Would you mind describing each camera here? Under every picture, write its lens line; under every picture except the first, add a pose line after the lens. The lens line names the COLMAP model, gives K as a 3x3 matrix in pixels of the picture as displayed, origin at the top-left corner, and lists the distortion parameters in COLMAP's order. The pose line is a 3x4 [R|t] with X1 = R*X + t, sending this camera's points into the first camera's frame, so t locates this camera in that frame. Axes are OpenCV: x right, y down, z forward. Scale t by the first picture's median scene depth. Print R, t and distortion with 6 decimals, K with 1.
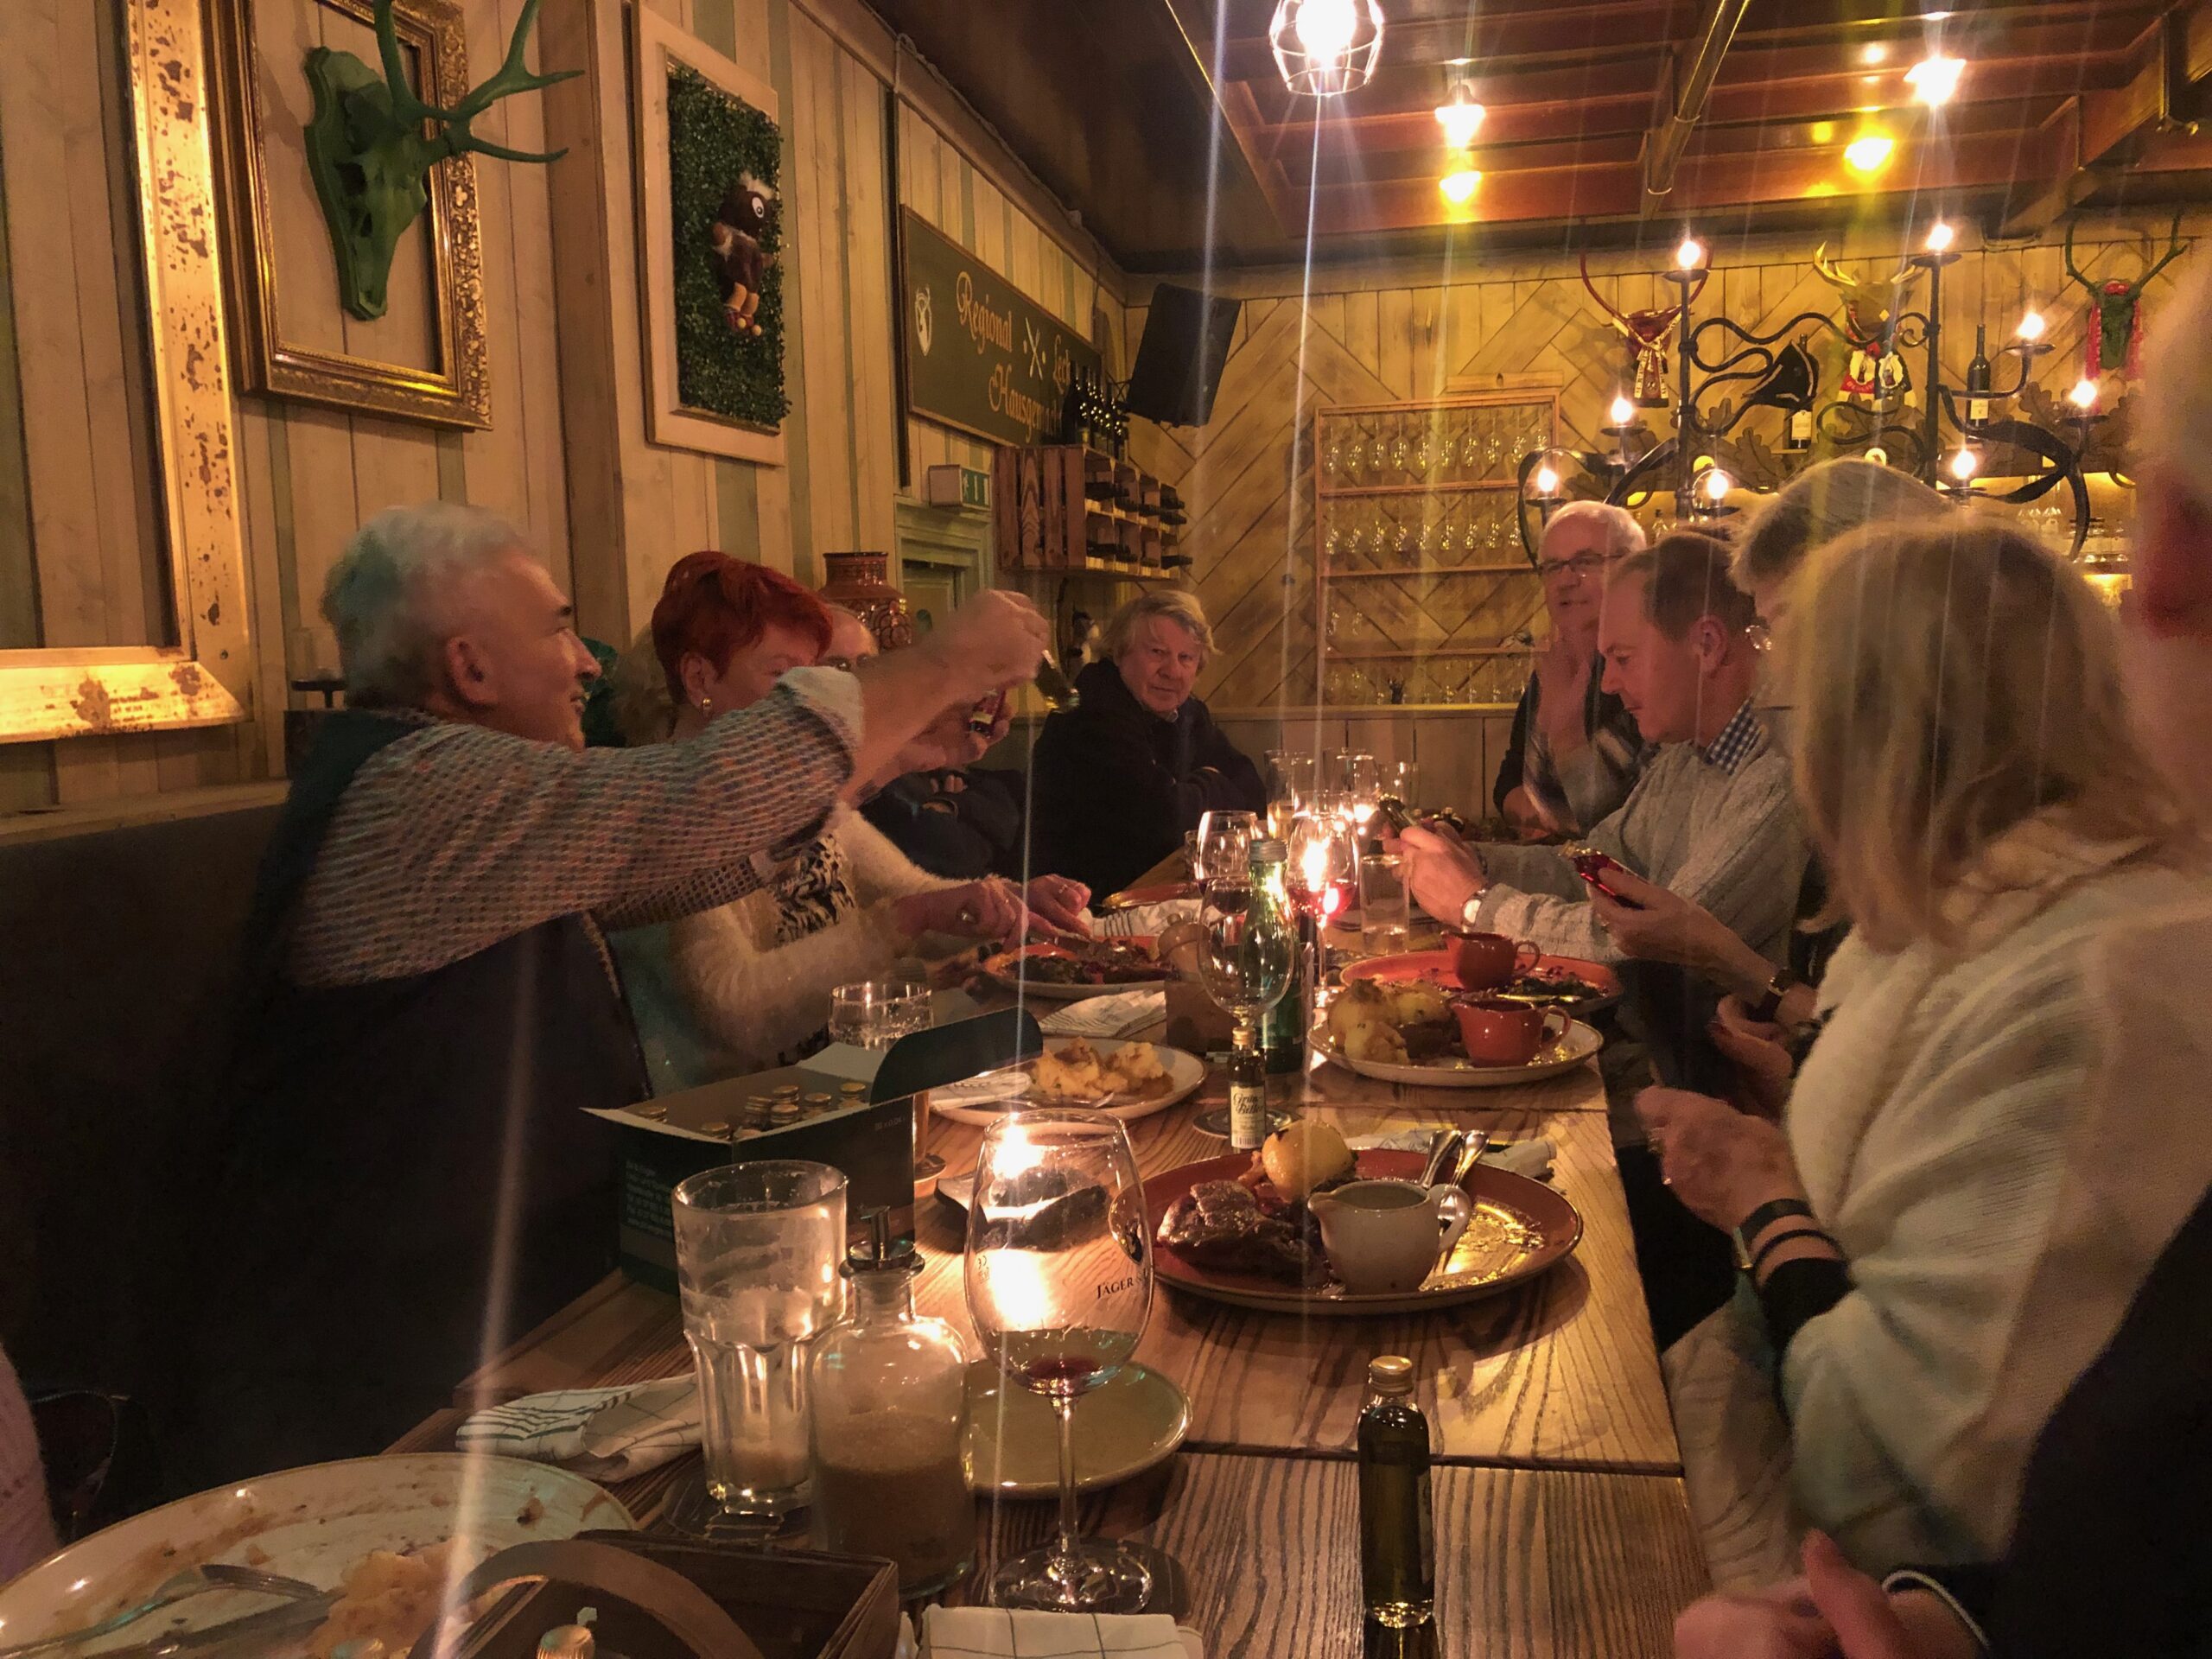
lens RADIAL K [[1829.7, 0, 1107.1], [0, 1829.7, 833.9], [0, 0, 1]] dist [0.092152, -0.117676]
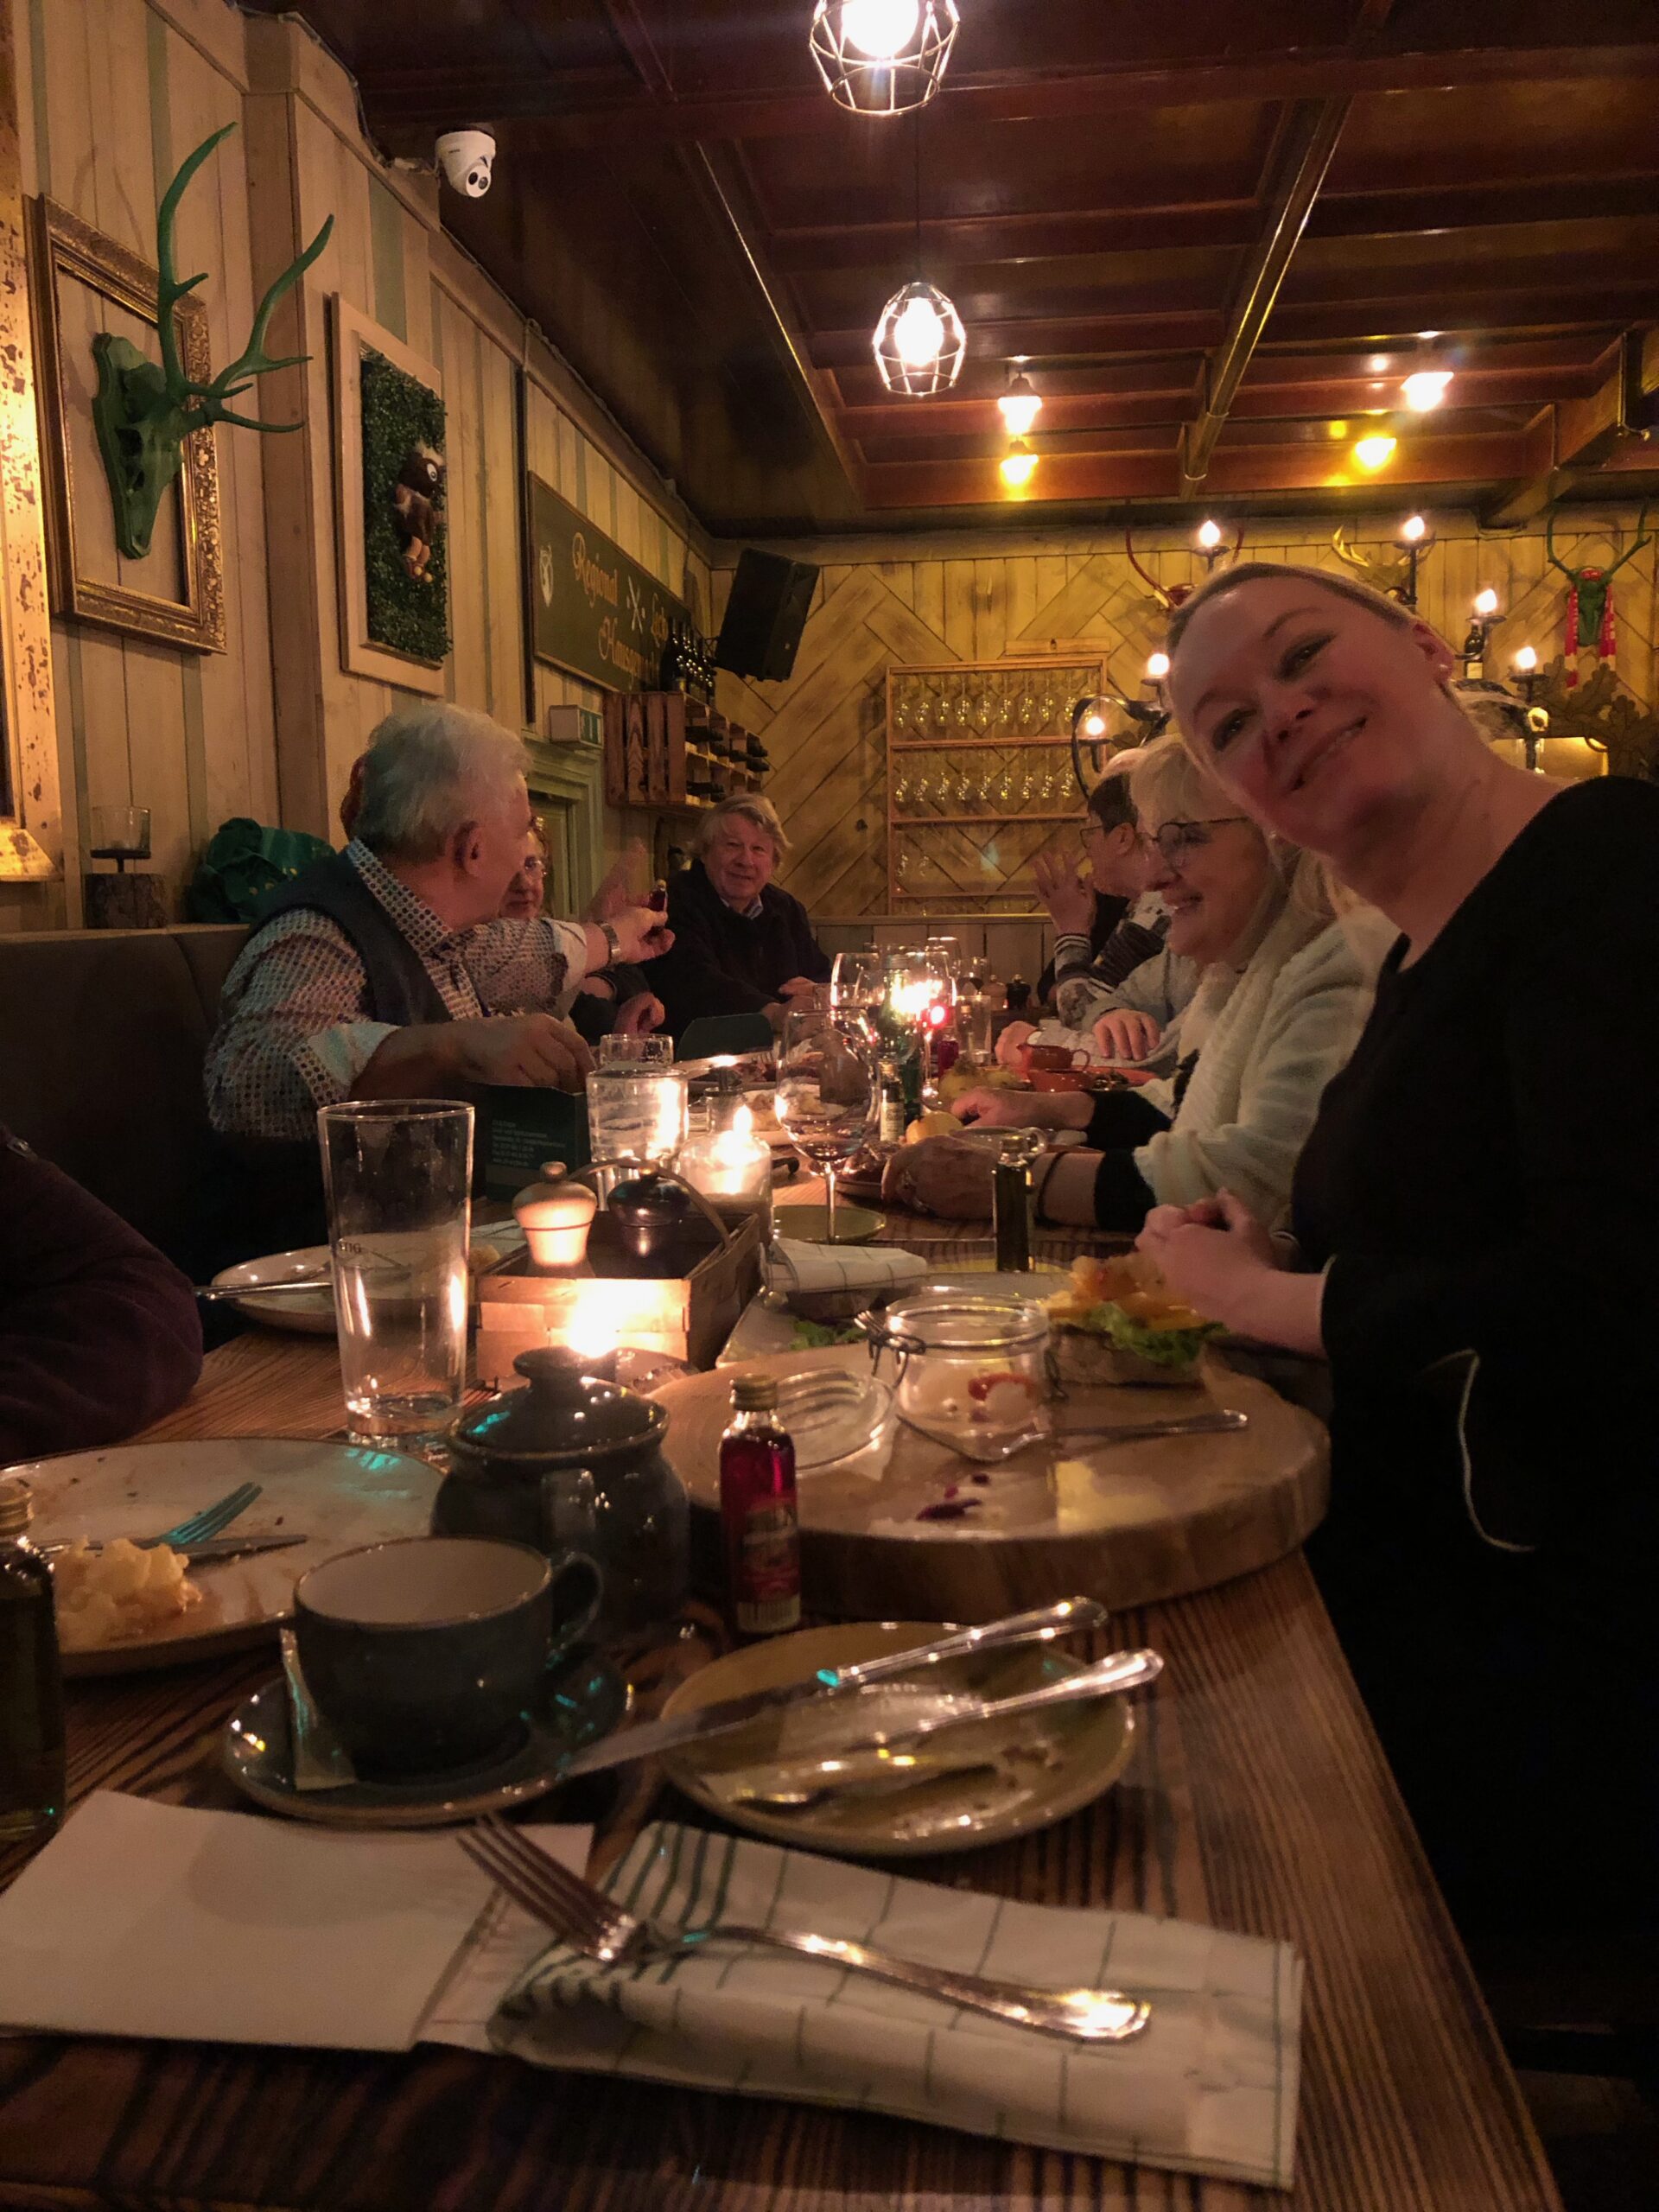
lens RADIAL K [[1829.7, 0, 793.7], [0, 1829.7, 1100.1], [0, 0, 1]] dist [0.092152, -0.117676]
pose [[0.997359, 0.003507, 0.072540, -0.028324], [-0.003459, 0.999994, -0.000786, 0.037051], [-0.072542, 0.000533, 0.997365, -0.116309]]
